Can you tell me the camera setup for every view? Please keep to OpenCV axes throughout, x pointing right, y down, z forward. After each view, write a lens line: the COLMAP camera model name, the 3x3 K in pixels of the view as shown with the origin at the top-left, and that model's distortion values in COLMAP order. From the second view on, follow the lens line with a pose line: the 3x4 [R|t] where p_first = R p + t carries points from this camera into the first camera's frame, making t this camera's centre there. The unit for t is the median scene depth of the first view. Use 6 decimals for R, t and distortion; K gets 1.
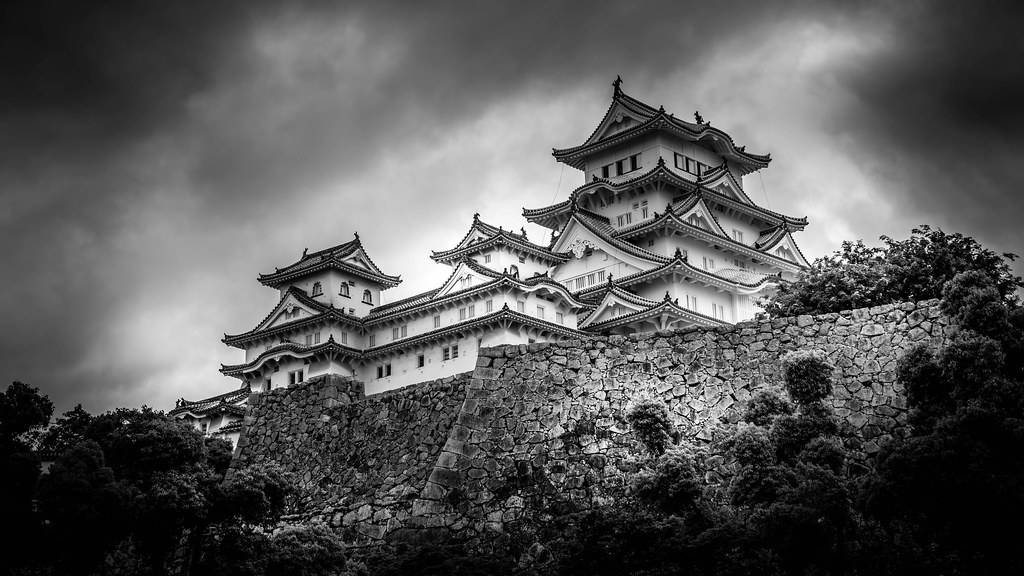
lens RADIAL K [[1552.1, 0, 516.4], [0, 1552.1, 279.1], [0, 0, 1]] dist [-0.000232, 0.000000]
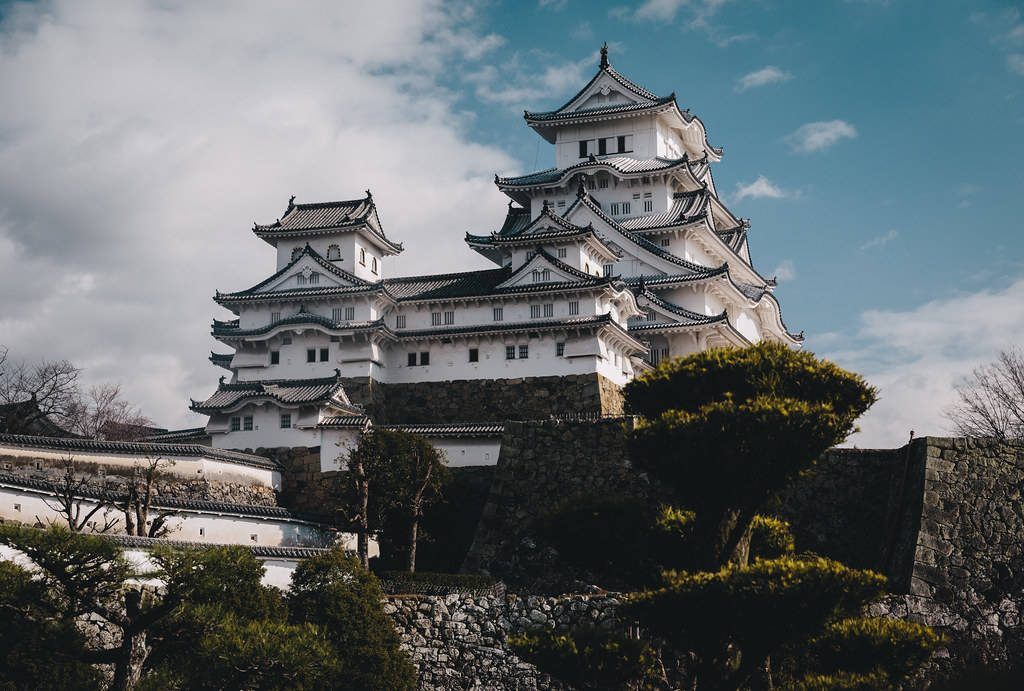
lens RADIAL K [[1780.1, 0, 529.0], [0, 1780.1, 299.7], [0, 0, 1]] dist [-0.007210, 0.000000]
pose [[0.916705, 0.107867, 0.384728, -0.415685], [-0.141427, 0.988132, 0.059940, -0.043660], [-0.373697, -0.109358, 0.921082, 0.037181]]
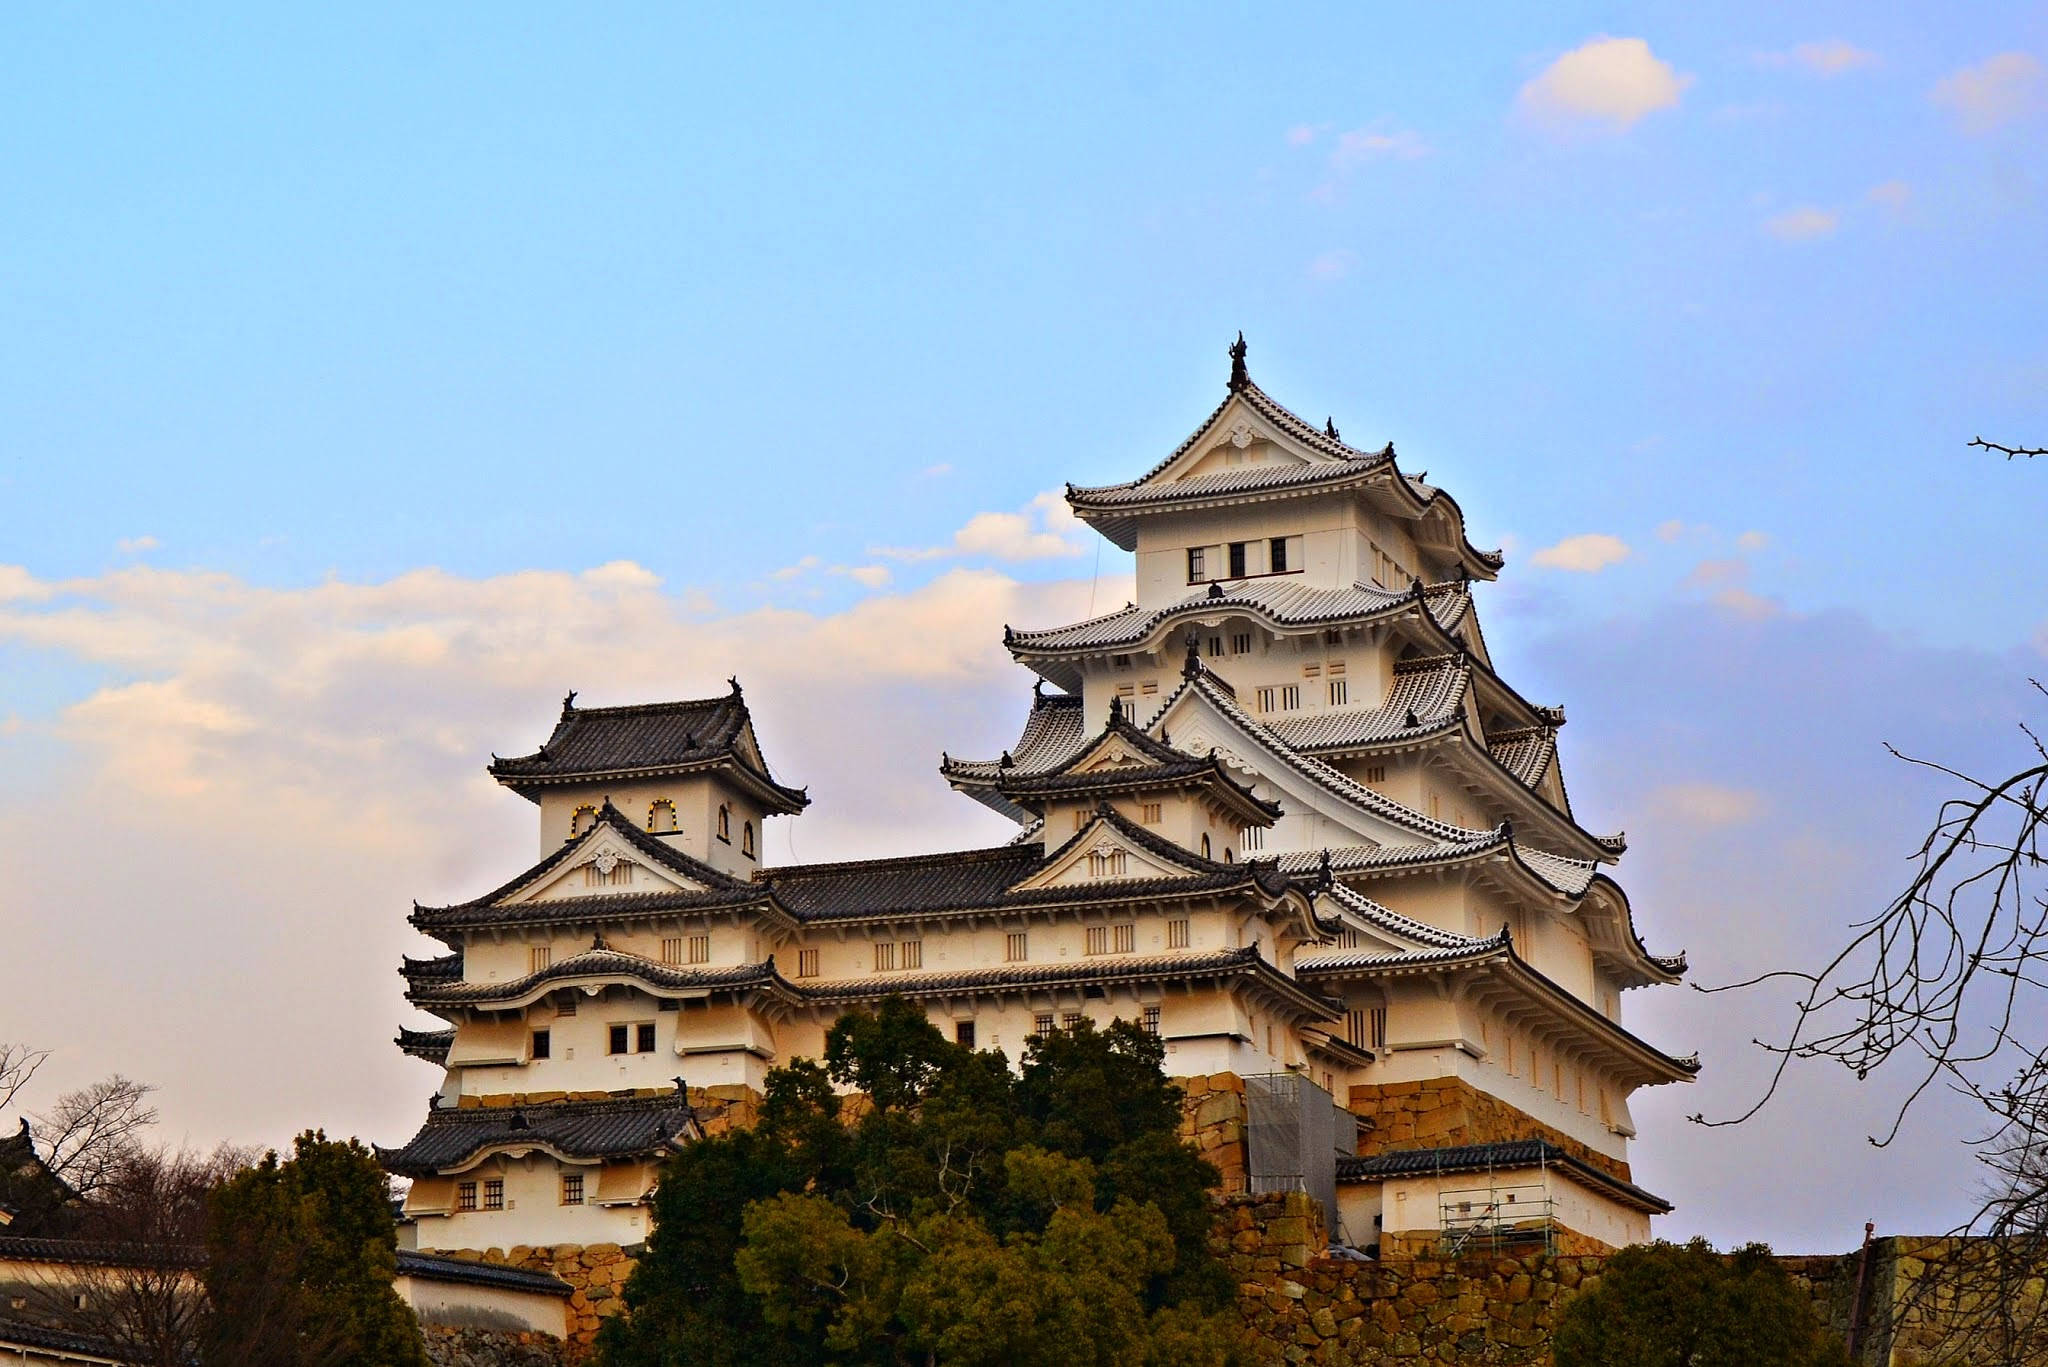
lens RADIAL K [[4285.4, 0, 1019.9], [0, 4285.4, 689.4], [0, 0, 1]] dist [-0.104502, 0.000000]
pose [[0.922682, 0.105676, 0.370797, -0.468352], [-0.129211, 0.990844, 0.039137, -0.083882], [-0.363266, -0.084022, 0.927889, -0.071901]]
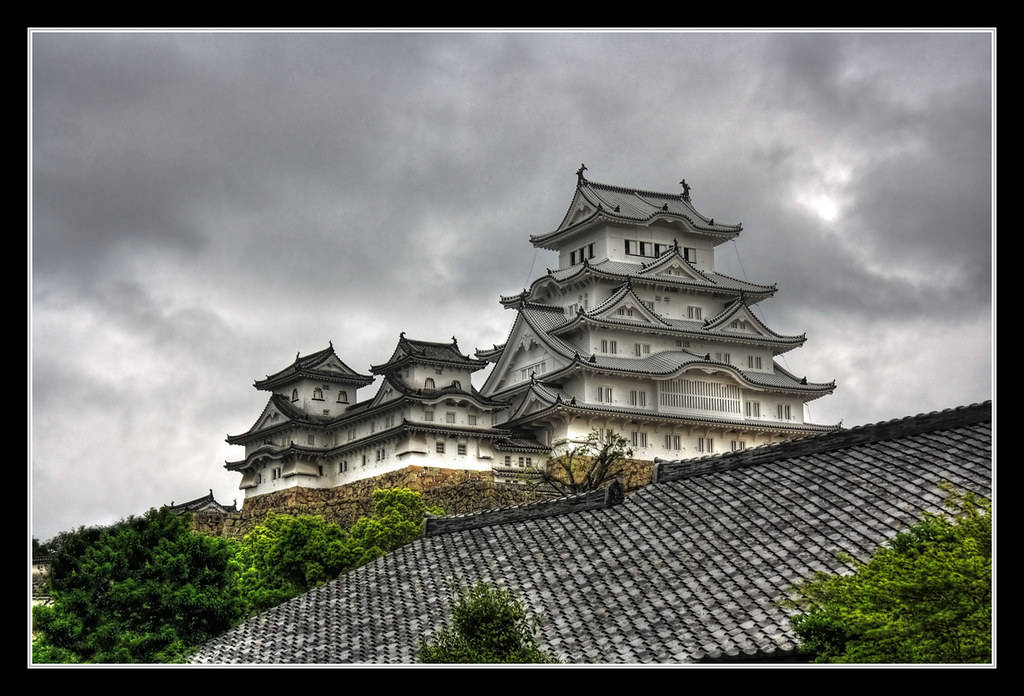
lens RADIAL K [[2466.8, 0, 509.4], [0, 2466.8, 348.3], [0, 0, 1]] dist [-0.107920, 0.000000]
pose [[0.959445, -0.047946, -0.277787, 0.548846], [0.076534, 0.992721, 0.092994, -0.190836], [0.271306, -0.110483, 0.956131, -0.729891]]
